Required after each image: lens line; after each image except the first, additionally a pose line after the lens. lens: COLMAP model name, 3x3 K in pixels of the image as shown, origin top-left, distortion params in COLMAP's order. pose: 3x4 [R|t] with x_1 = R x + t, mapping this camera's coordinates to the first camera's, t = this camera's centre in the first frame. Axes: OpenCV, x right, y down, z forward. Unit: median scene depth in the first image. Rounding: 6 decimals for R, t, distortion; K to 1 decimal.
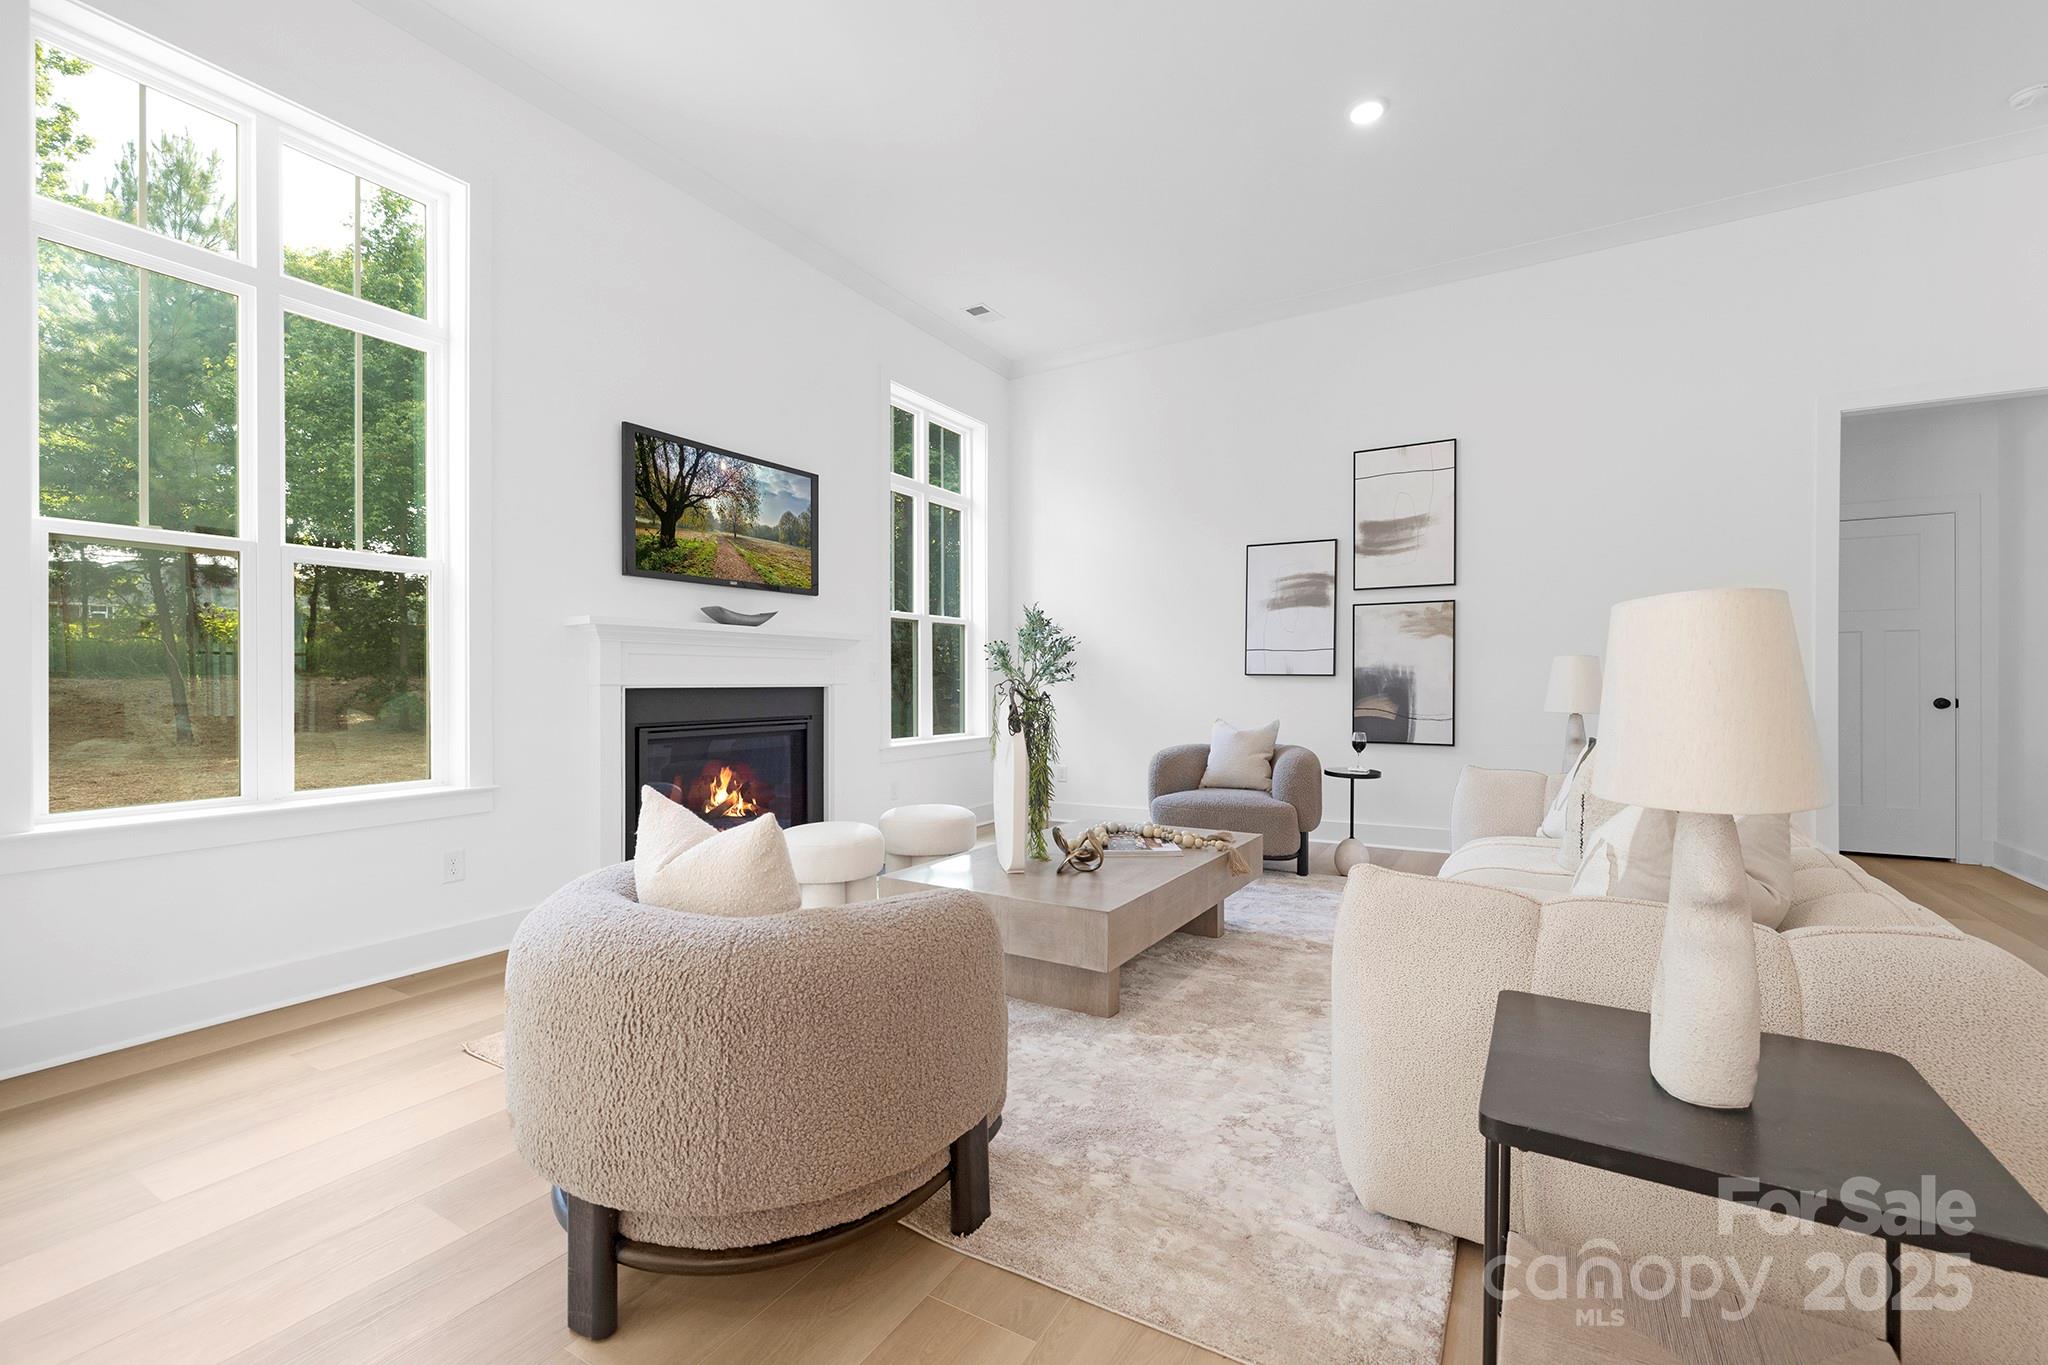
lens RADIAL K [[872.2, 0, 1030.7], [0, 872.2, 685.5], [0, 0, 1]] dist [0.001143, 0.000046]
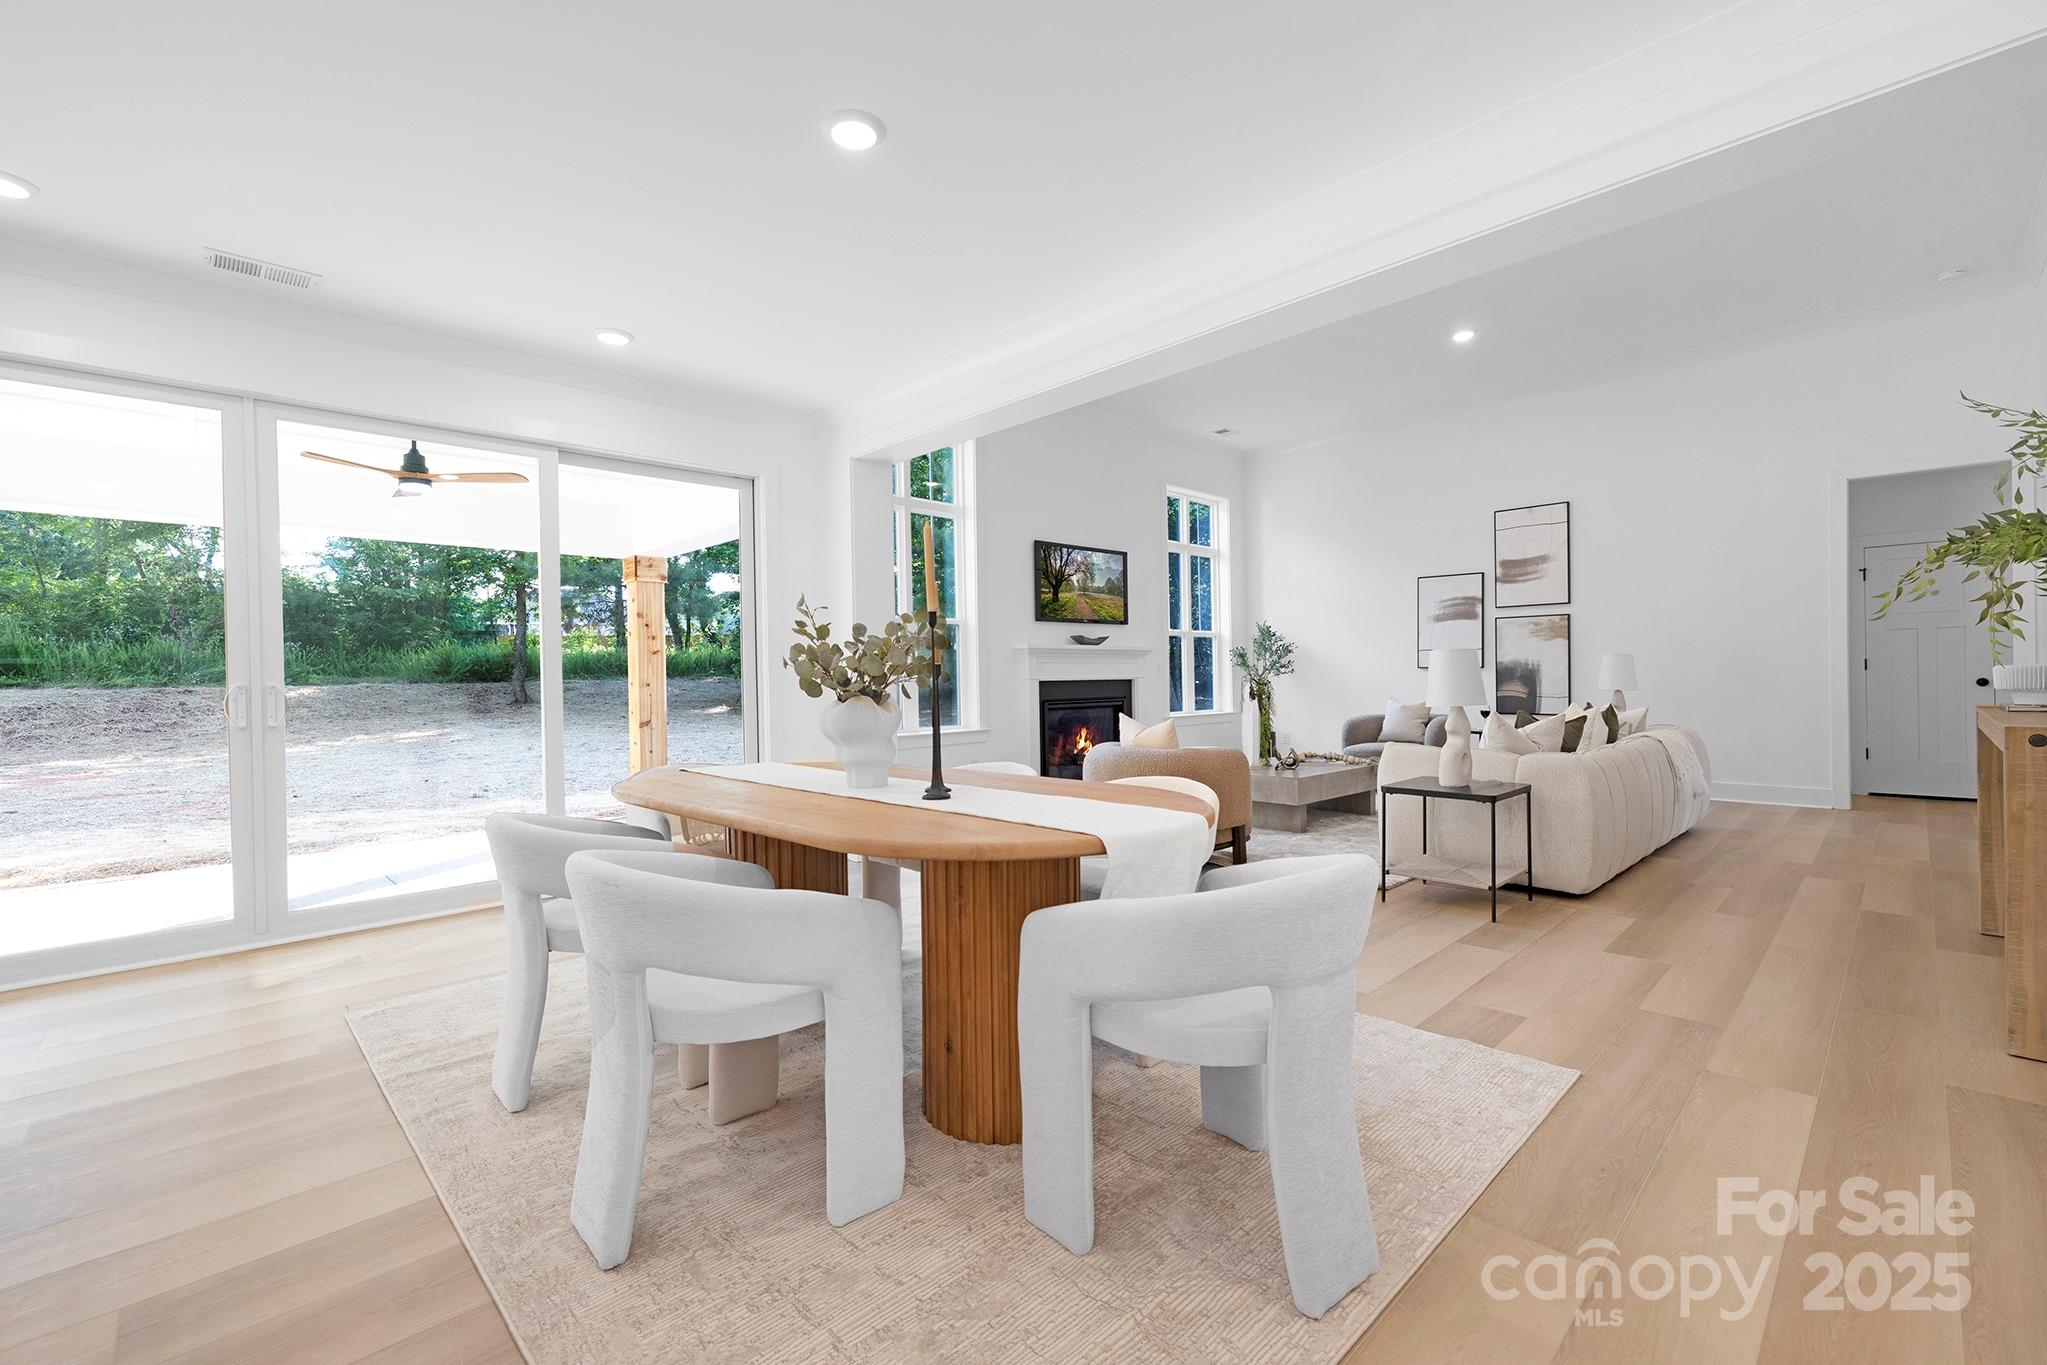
lens RADIAL K [[871.8, 0, 1000.9], [0, 871.8, 667.2], [0, 0, 1]] dist [0.001143, 0.000046]
pose [[0.956539, -0.014611, -0.291240, 0.007540], [0.010875, 0.999837, -0.014441, 0.000181], [0.291403, 0.010646, 0.956541, -0.615611]]
